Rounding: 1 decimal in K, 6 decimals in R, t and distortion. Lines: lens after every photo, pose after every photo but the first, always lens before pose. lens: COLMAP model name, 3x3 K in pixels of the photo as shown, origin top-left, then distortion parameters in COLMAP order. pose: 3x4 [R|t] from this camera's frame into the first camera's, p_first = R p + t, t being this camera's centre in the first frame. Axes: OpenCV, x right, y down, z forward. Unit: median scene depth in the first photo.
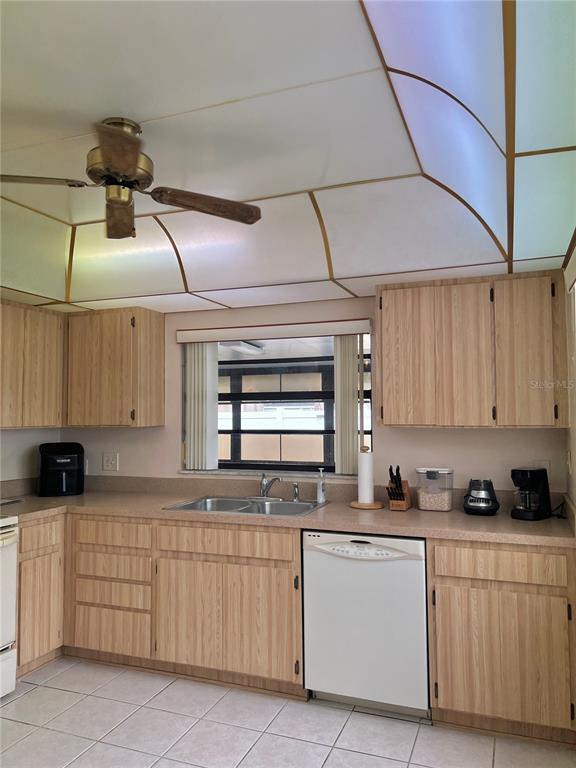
lens RADIAL K [[575.6, 0, 288.0], [0, 575.6, 384.0], [0, 0, 1]] dist [0.069410, -0.091088]
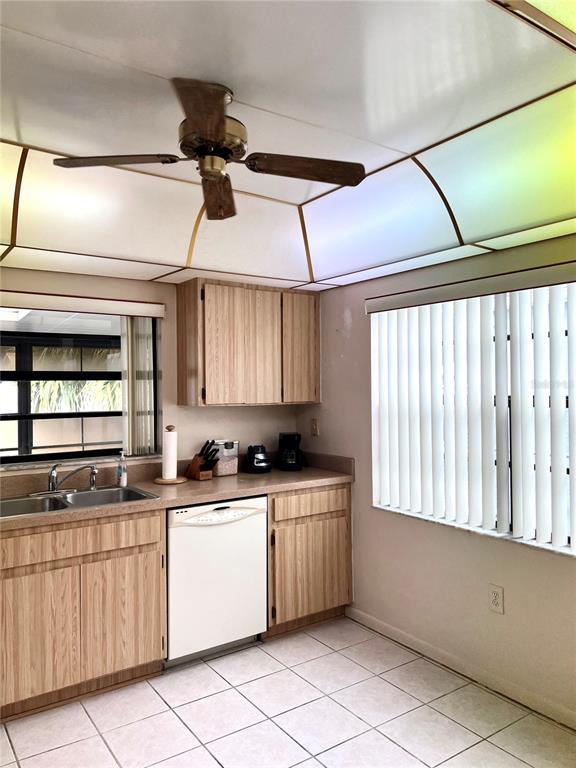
lens RADIAL K [[575.6, 0, 288.0], [0, 575.6, 384.0], [0, 0, 1]] dist [0.069410, -0.091088]
pose [[0.559074, 0.005132, 0.829102, -0.656136], [-0.032537, 0.999346, 0.015755, 0.008143], [-0.828479, -0.035784, 0.558876, 0.242900]]
